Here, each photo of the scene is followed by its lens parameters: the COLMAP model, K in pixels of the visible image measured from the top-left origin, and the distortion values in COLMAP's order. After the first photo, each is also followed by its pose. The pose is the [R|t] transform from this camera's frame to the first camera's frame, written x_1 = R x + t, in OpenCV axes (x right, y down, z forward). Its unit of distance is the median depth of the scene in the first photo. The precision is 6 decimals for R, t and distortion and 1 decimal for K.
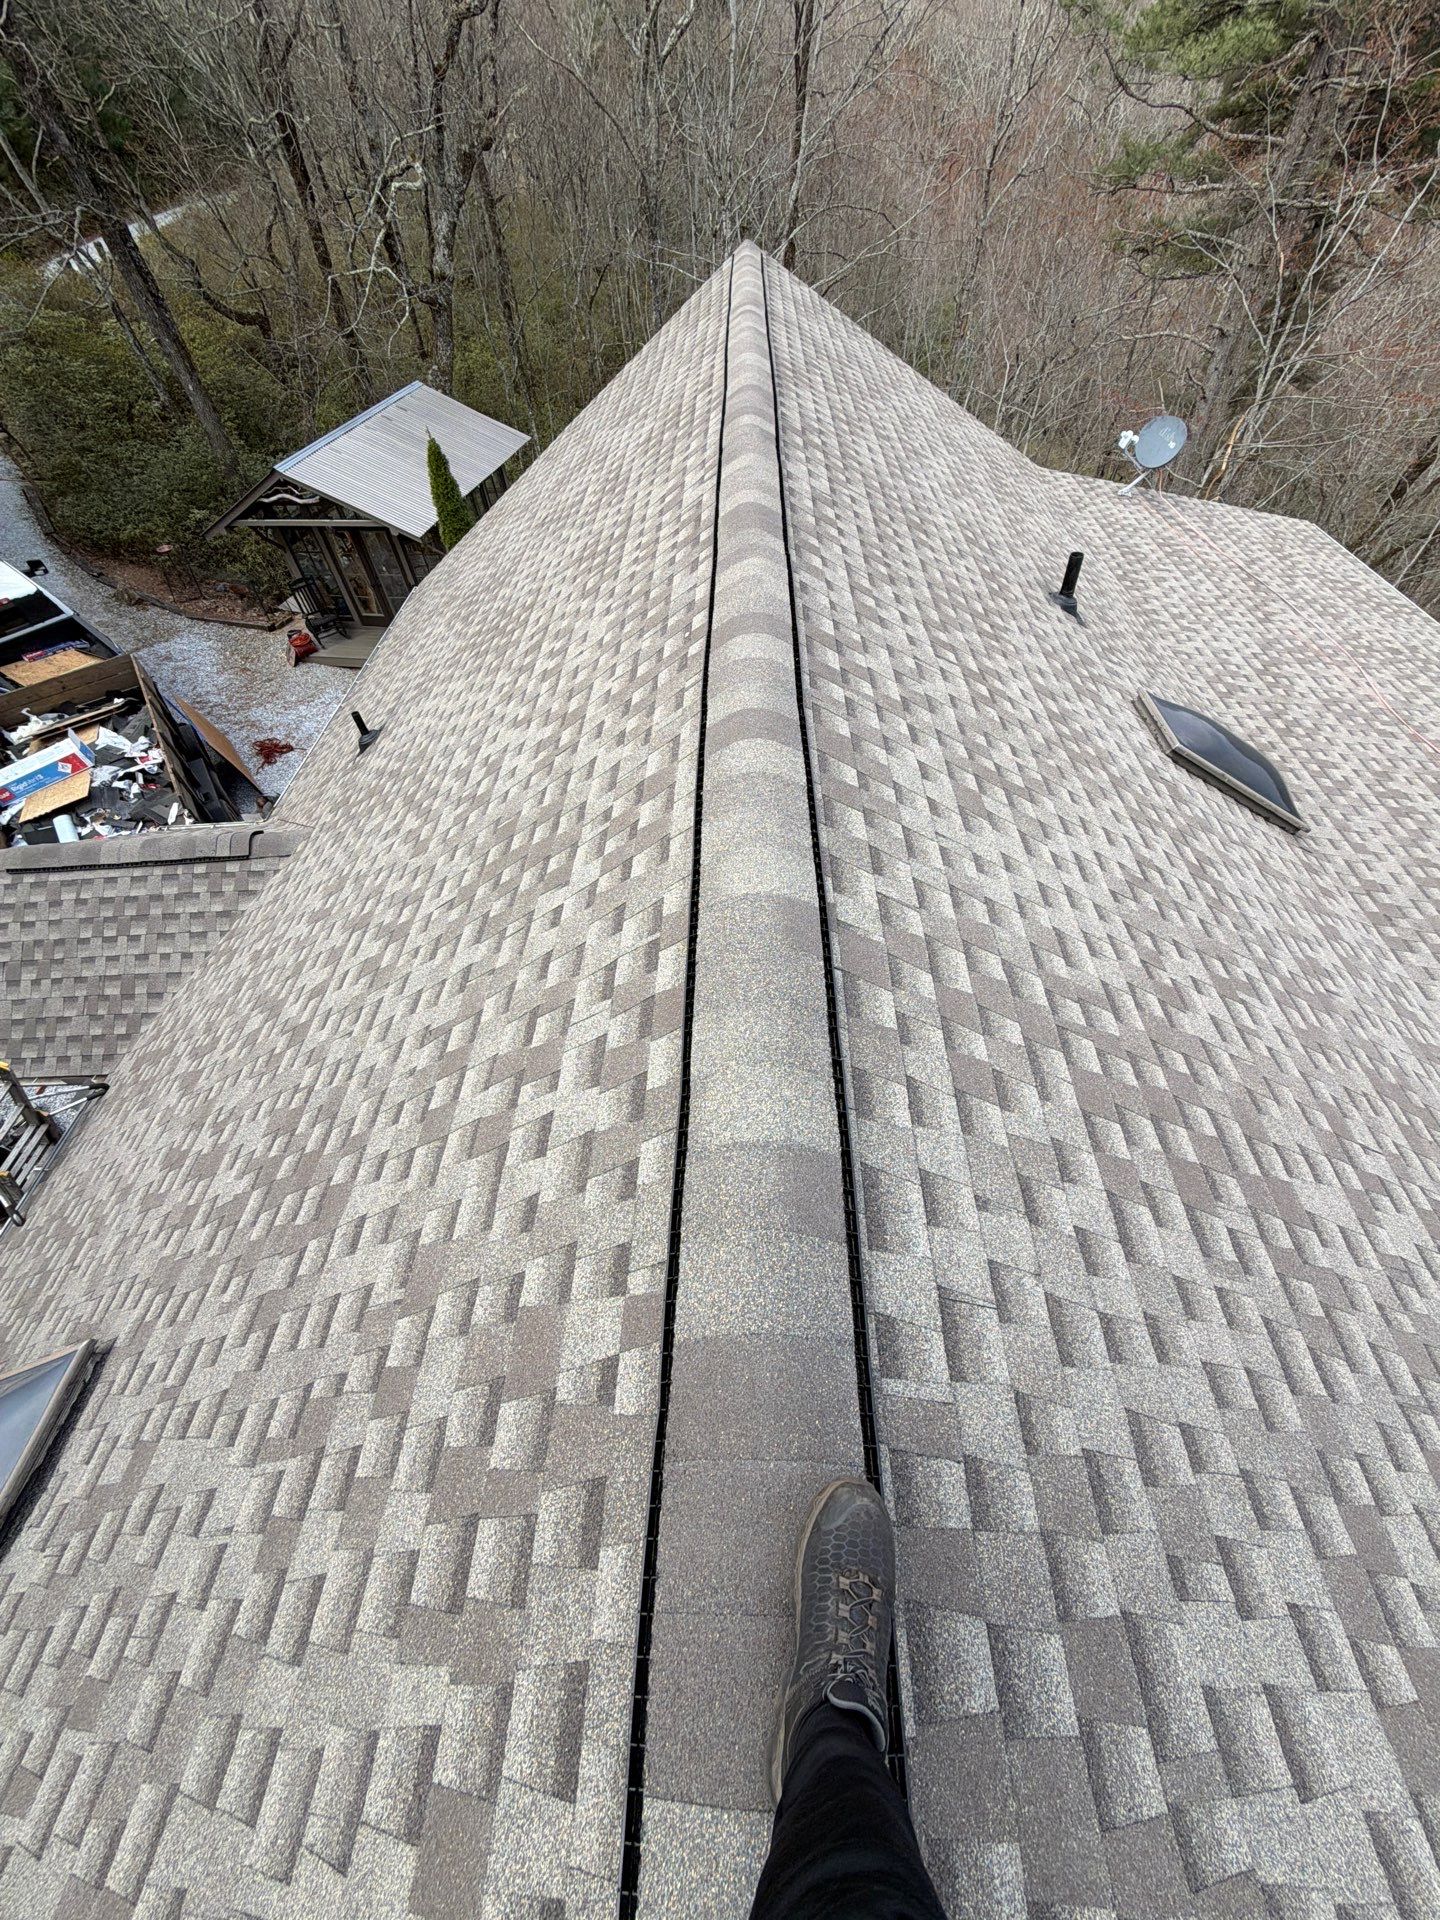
lens RADIAL K [[764.5, 0, 716.8], [0, 764.5, 956.4], [0, 0, 1]] dist [0.002091, -0.000333]
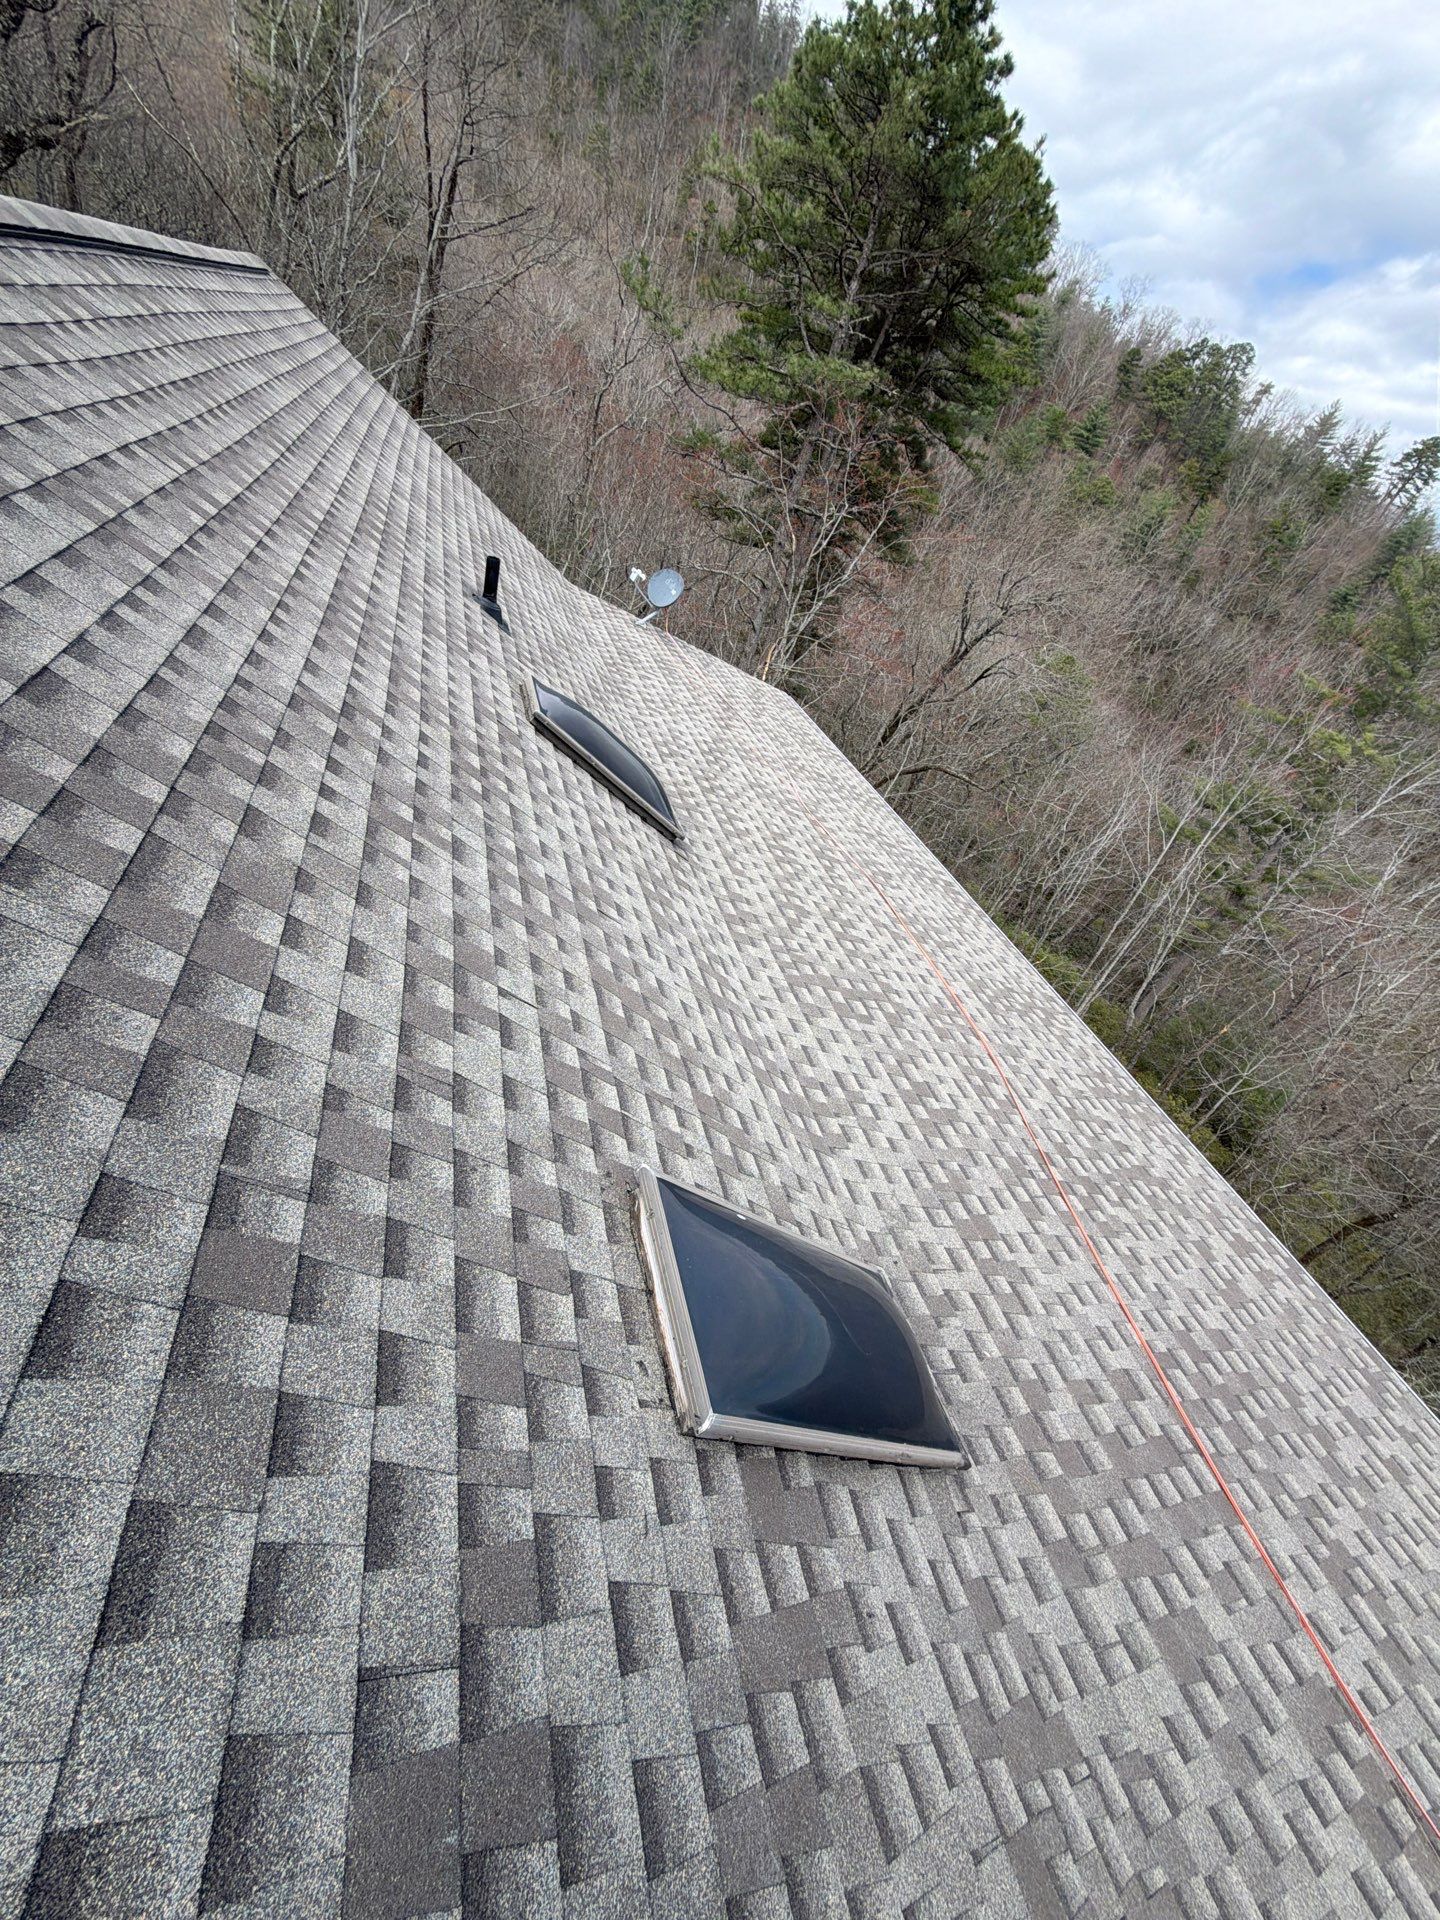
lens RADIAL K [[760.1, 0, 716.0], [0, 760.1, 963.6], [0, 0, 1]] dist [0.000710, -0.002567]
pose [[0.898736, 0.088868, 0.429390, 0.654190], [-0.004402, 0.981027, -0.193823, 0.358212], [-0.438468, 0.172305, 0.882075, 0.149015]]
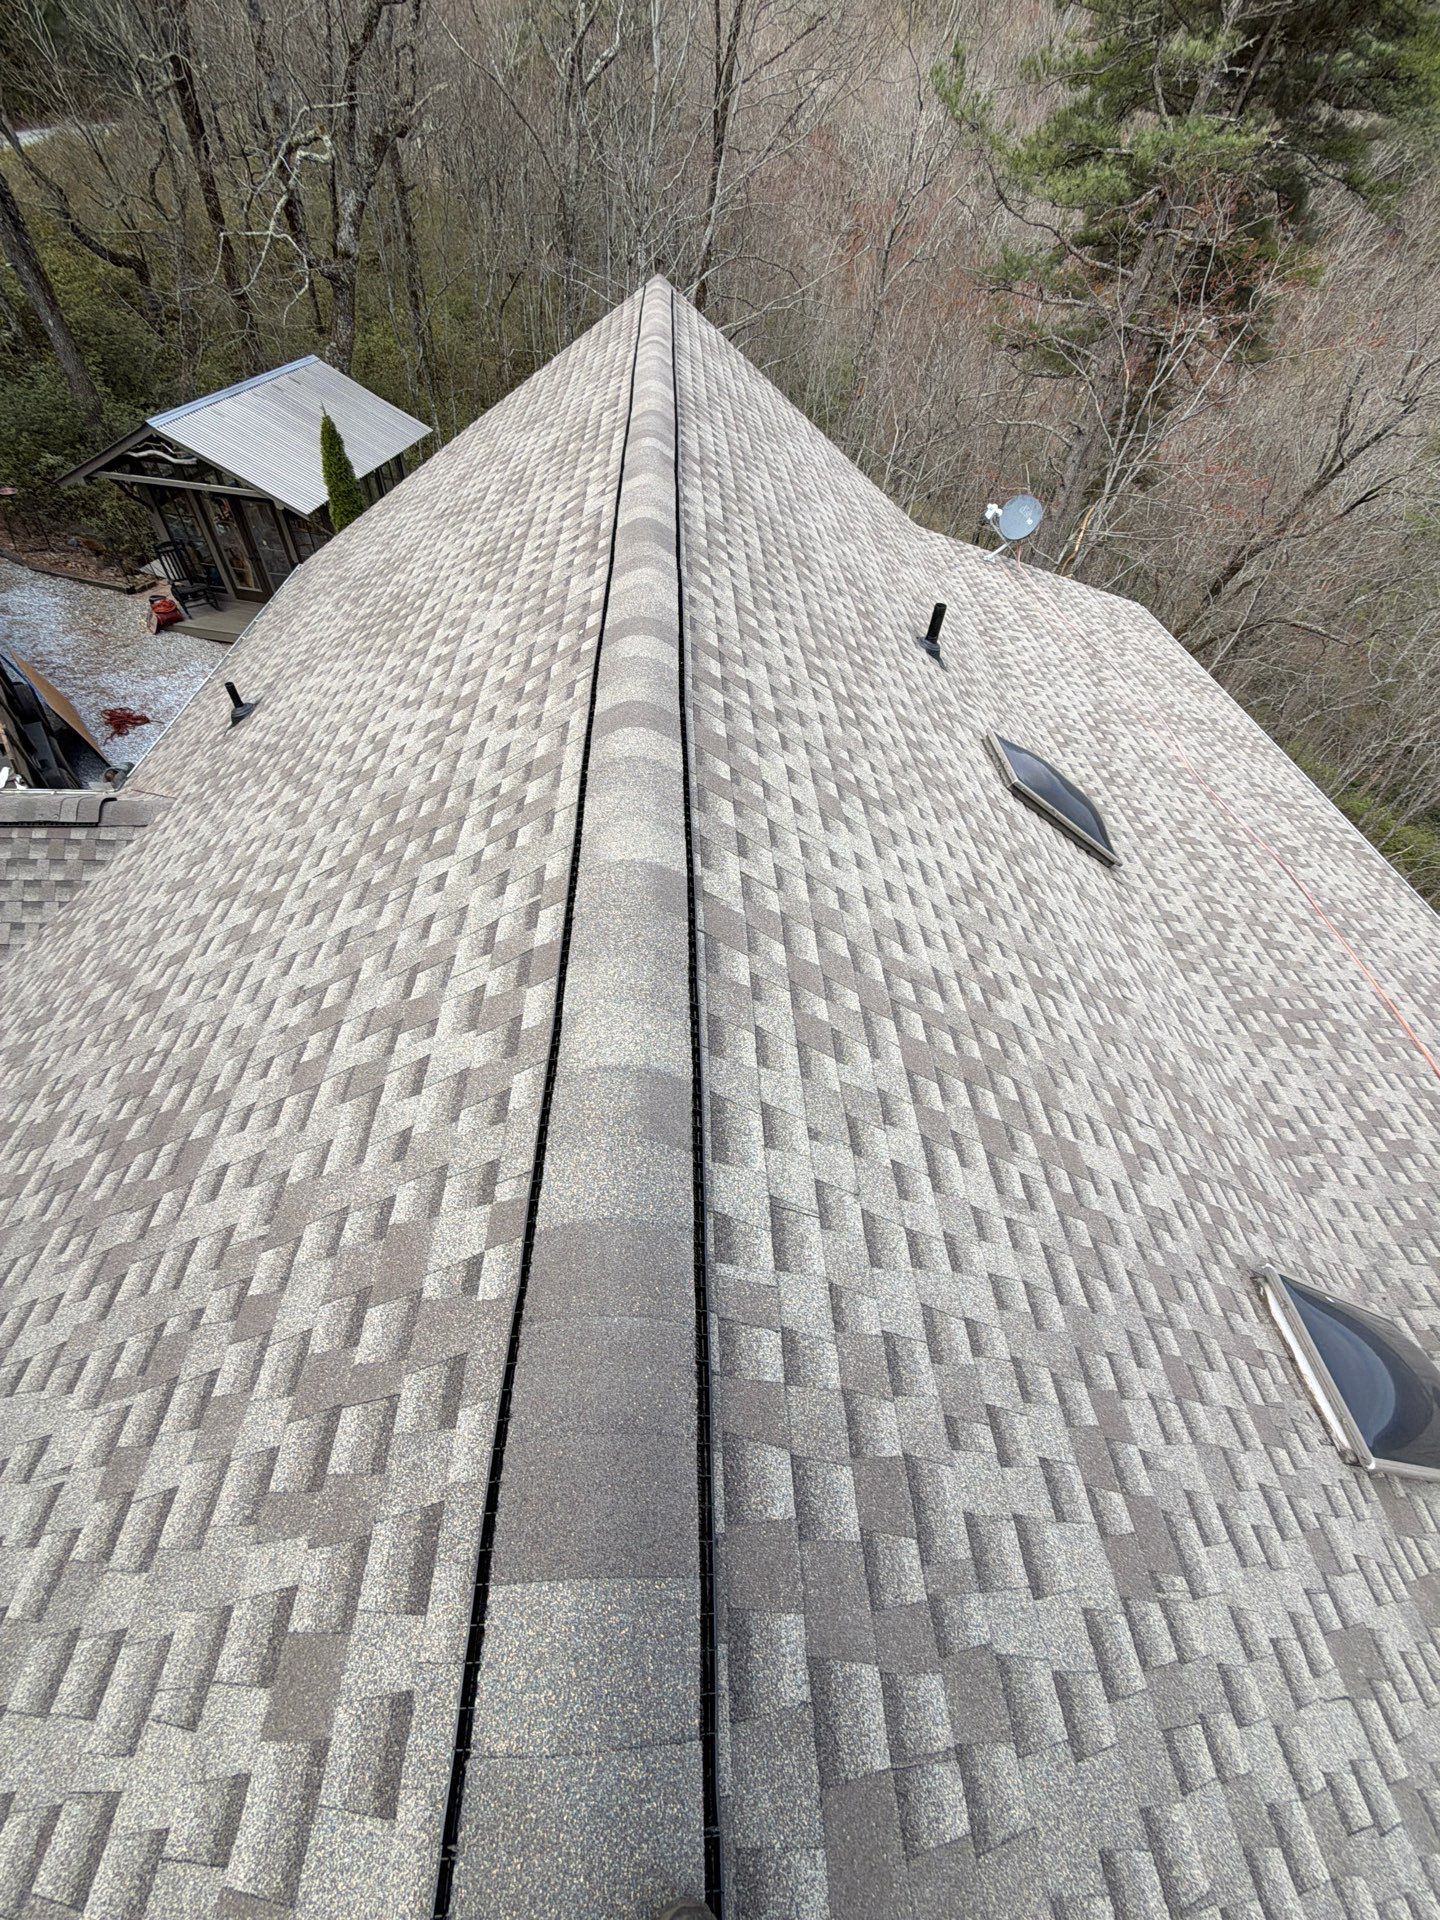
lens RADIAL K [[758.1, 0, 715.2], [0, 758.1, 959.4], [0, 0, 1]] dist [-0.000235, -0.000478]
pose [[0.987788, 0.045170, 0.149111, 0.008845], [-0.042582, 0.998883, -0.020506, 0.047296], [-0.149871, 0.013906, 0.988608, -0.062080]]
